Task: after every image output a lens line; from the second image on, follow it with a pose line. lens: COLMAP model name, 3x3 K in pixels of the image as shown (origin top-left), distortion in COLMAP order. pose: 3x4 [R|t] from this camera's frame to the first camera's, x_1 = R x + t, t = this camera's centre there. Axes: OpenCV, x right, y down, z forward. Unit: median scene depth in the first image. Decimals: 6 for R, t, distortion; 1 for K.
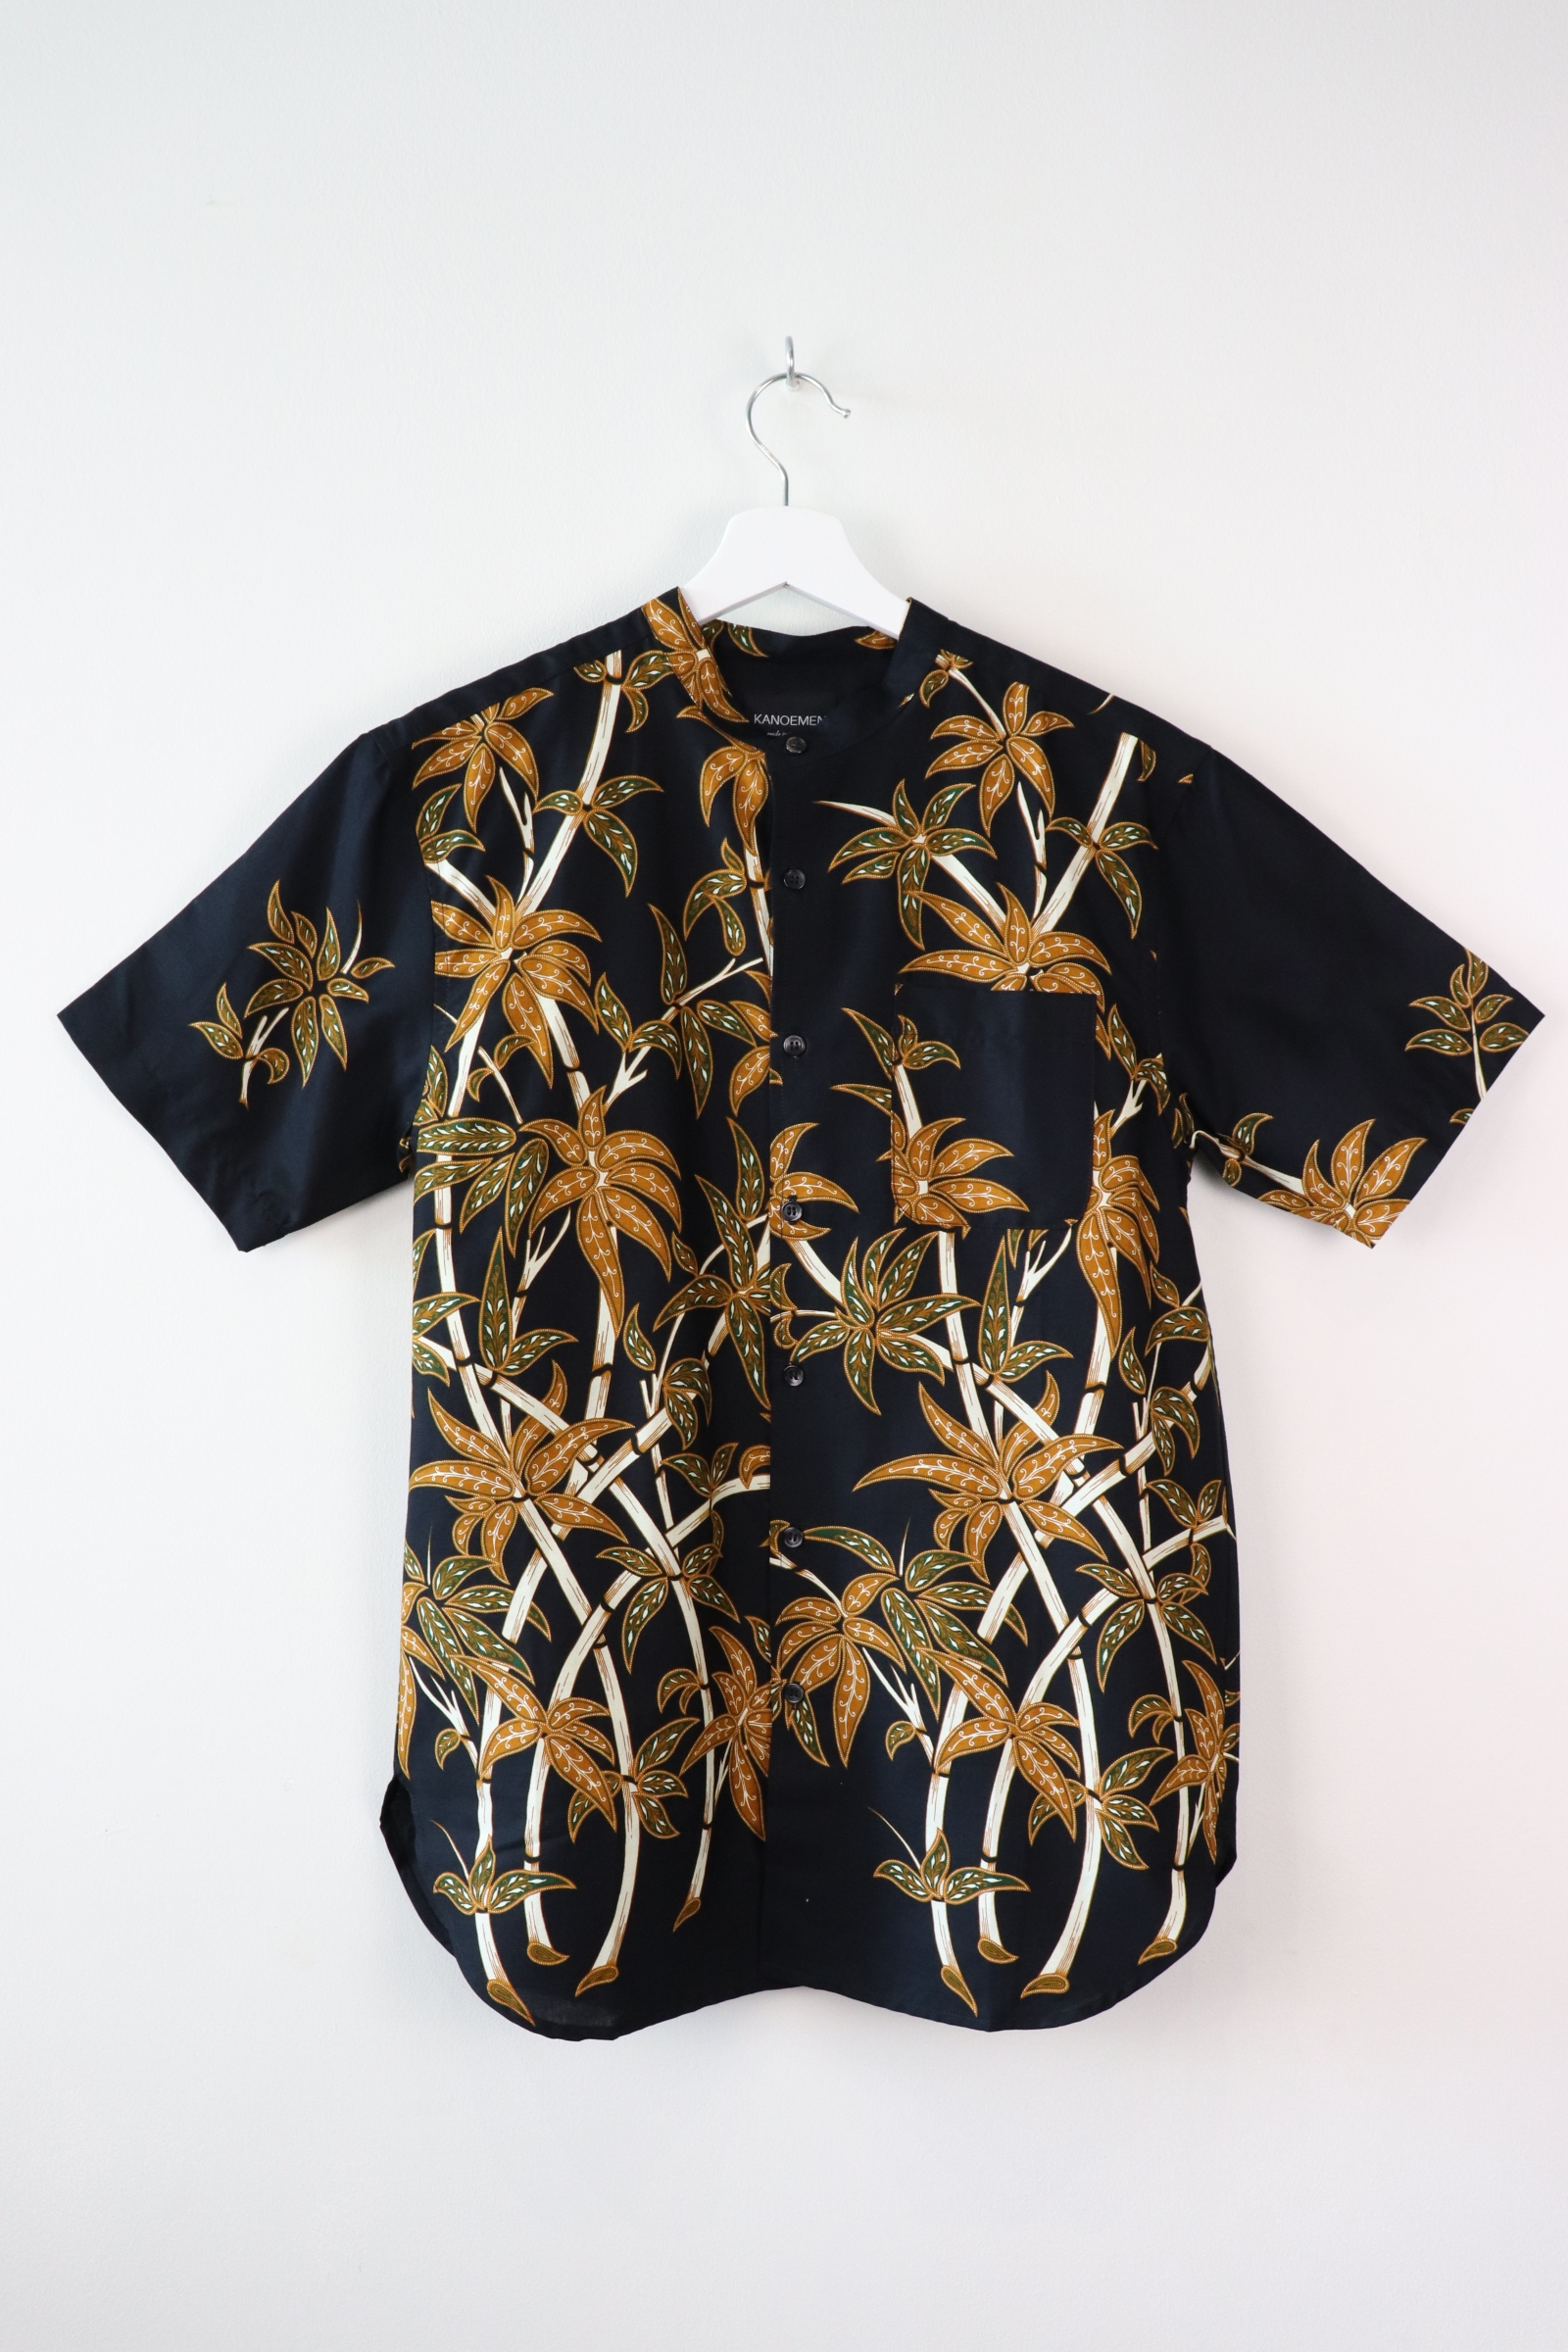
lens RADIAL K [[1981.0, 0, 806.7], [0, 1981.0, 1125.5], [0, 0, 1]] dist [-0.144392, 0.135944]
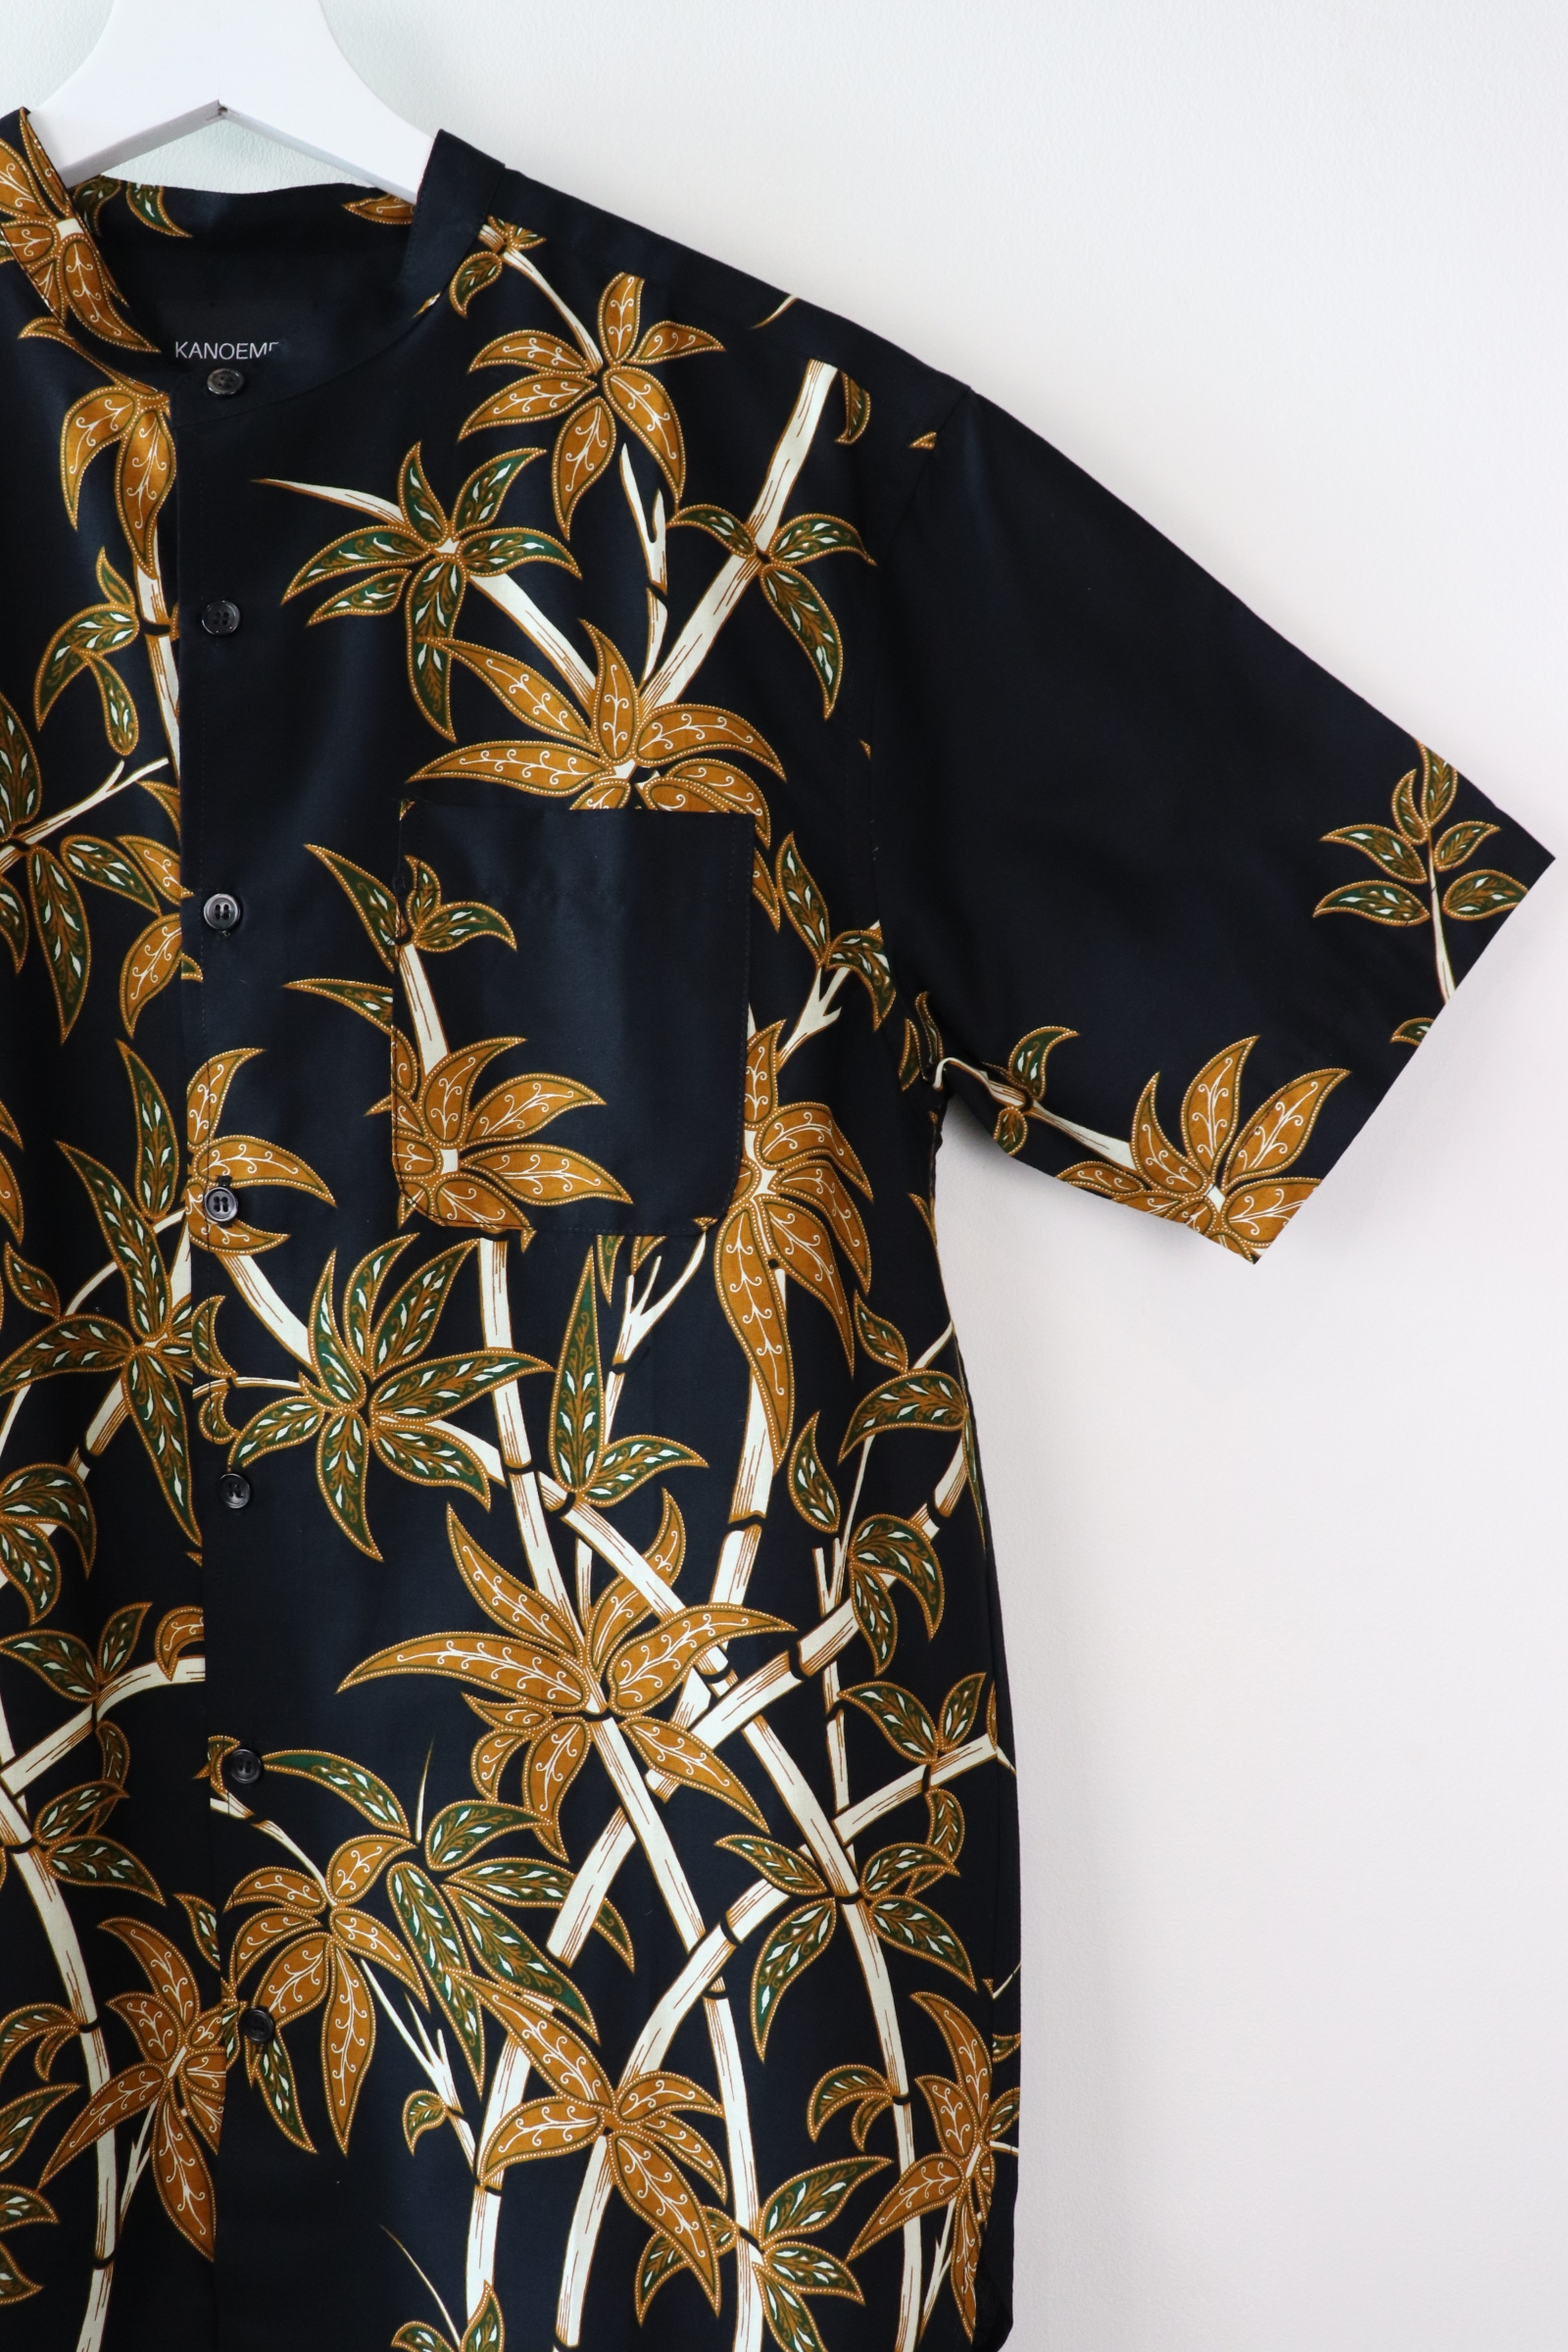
lens RADIAL K [[1981.0, 0, 801.2], [0, 1981.0, 1129.0], [0, 0, 1]] dist [-0.144392, 0.135944]
pose [[0.999833, -0.006238, 0.017204, 0.148773], [0.005729, 0.999550, 0.029453, 0.006123], [-0.017380, -0.029349, 0.999418, 0.436246]]
